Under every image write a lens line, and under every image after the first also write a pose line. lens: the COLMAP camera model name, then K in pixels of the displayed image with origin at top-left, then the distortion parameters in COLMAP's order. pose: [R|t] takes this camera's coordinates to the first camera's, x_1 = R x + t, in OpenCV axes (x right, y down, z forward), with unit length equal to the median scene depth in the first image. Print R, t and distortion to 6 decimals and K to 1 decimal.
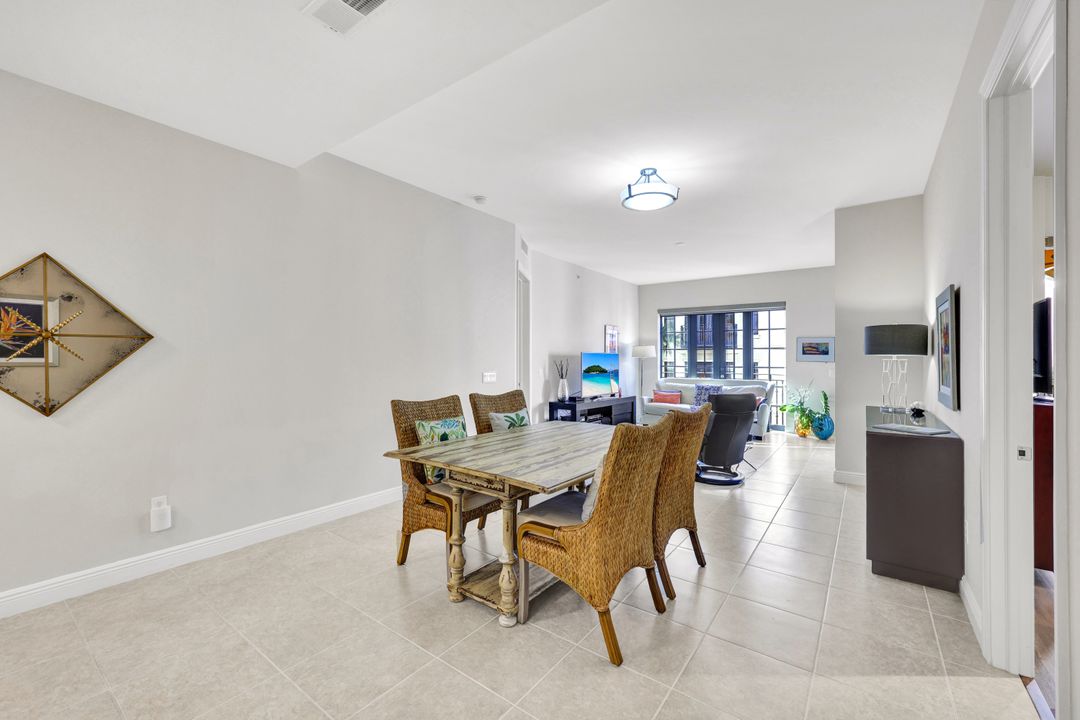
lens RADIAL K [[439.5, 0, 545.2], [0, 439.5, 361.6], [0, 0, 1]] dist [-0.000201, 0.000004]
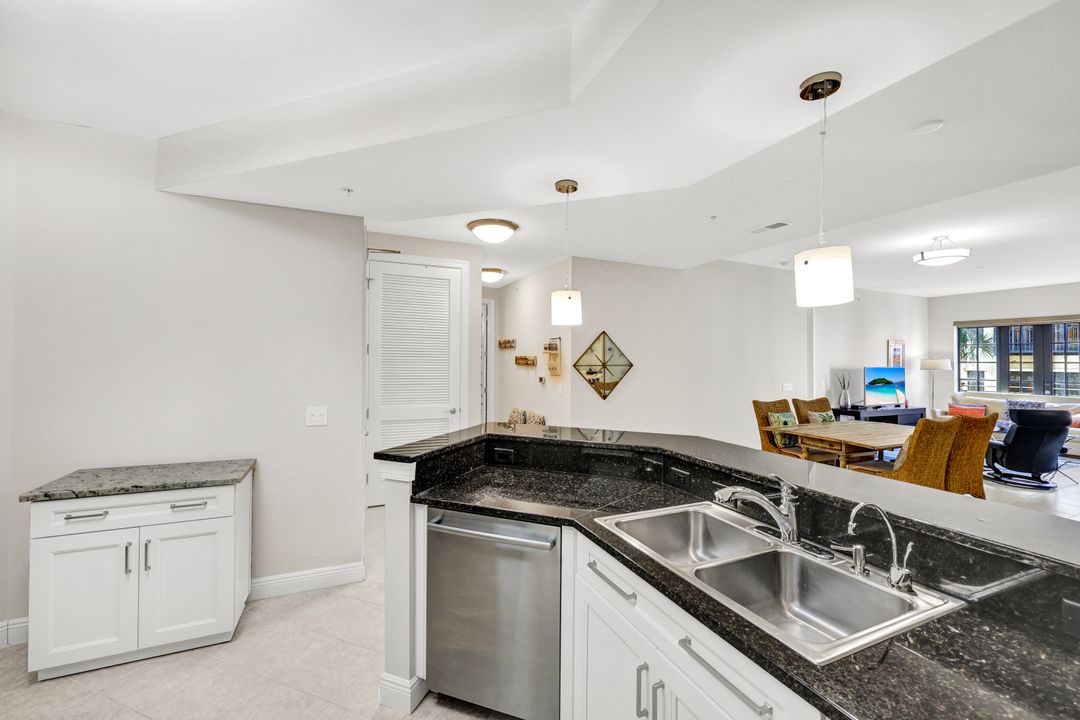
lens RADIAL K [[430.2, 0, 537.9], [0, 430.2, 357.9], [0, 0, 1]] dist [-0.000592, 0.000234]
pose [[0.866075, 0.000237, -0.499913, -0.101112], [-0.007438, 0.999895, -0.012411, -0.025832], [0.499858, 0.014467, 0.865987, -0.434550]]
